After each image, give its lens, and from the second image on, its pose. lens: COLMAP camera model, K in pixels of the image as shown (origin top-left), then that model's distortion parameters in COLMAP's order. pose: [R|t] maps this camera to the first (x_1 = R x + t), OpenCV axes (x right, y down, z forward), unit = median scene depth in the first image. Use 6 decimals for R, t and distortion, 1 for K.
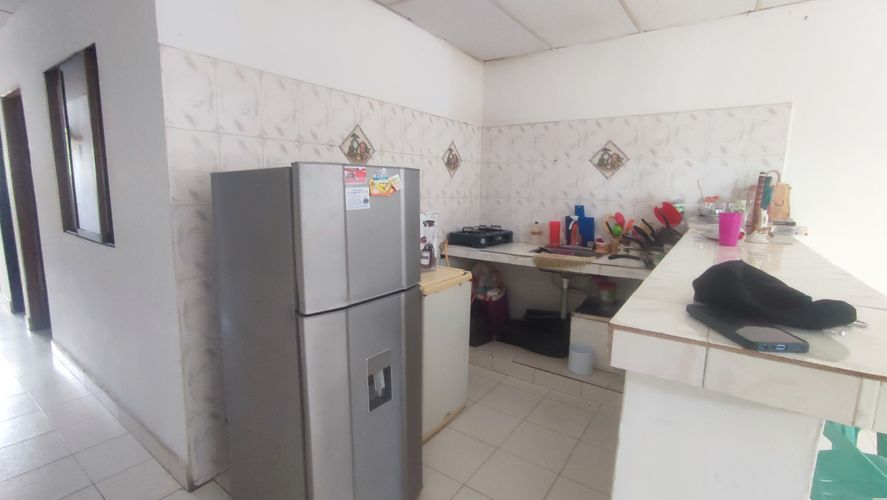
lens RADIAL K [[403.6, 0, 450.1], [0, 403.6, 244.1], [0, 0, 1]] dist [-0.015167, 0.006185]
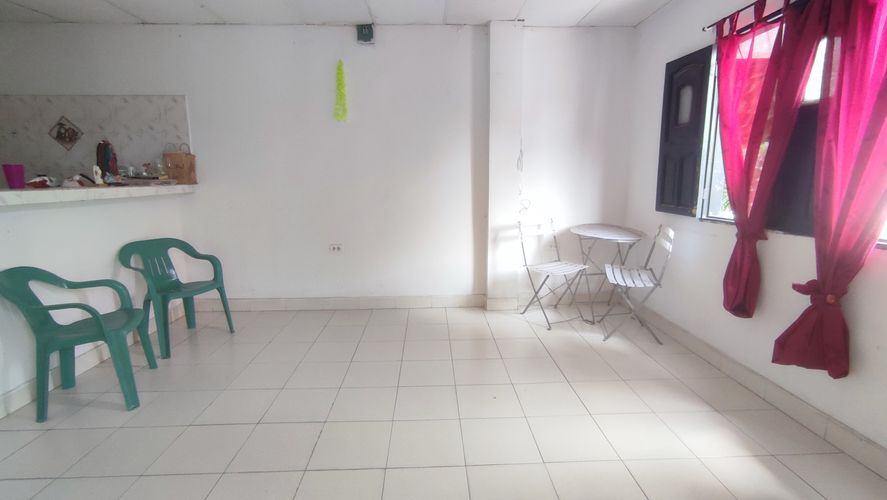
lens RADIAL K [[403.6, 0, 452.0], [0, 403.6, 242.3], [0, 0, 1]] dist [-0.015167, 0.006185]
pose [[0.800540, -0.118063, 0.587534, 0.750956], [0.101690, 0.992946, 0.060973, 0.183708], [-0.590588, 0.010935, 0.806899, -0.735700]]
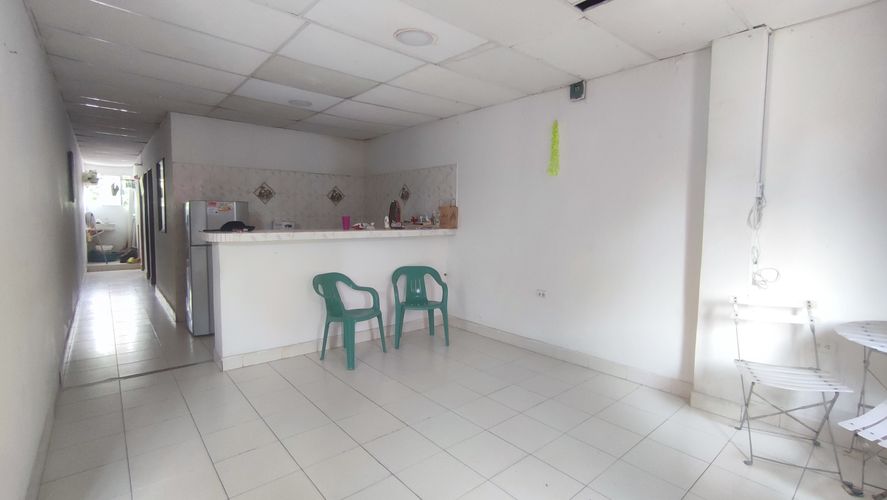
lens RADIAL K [[403.6, 0, 439.9], [0, 403.6, 244.2], [0, 0, 1]] dist [-0.015167, 0.006185]
pose [[0.967335, 0.010520, -0.253282, 1.337005], [-0.028846, 0.997217, -0.068747, 0.179253], [0.251854, 0.073807, 0.964947, -0.922845]]
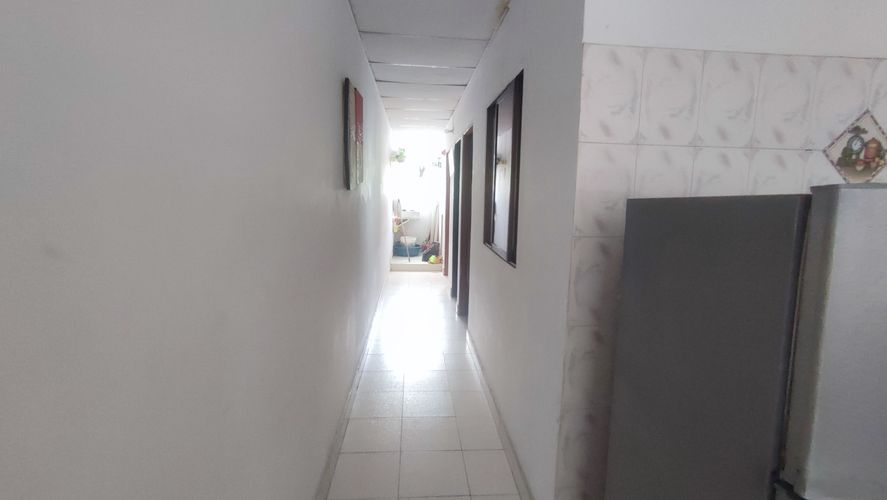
lens RADIAL K [[403.6, 0, 446.4], [0, 403.6, 241.2], [0, 0, 1]] dist [-0.015167, 0.006185]
pose [[0.637377, 0.086767, -0.765651, -0.164443], [-0.117456, 0.992969, 0.014749, -0.049736], [0.761547, 0.080530, 0.643087, 0.195990]]
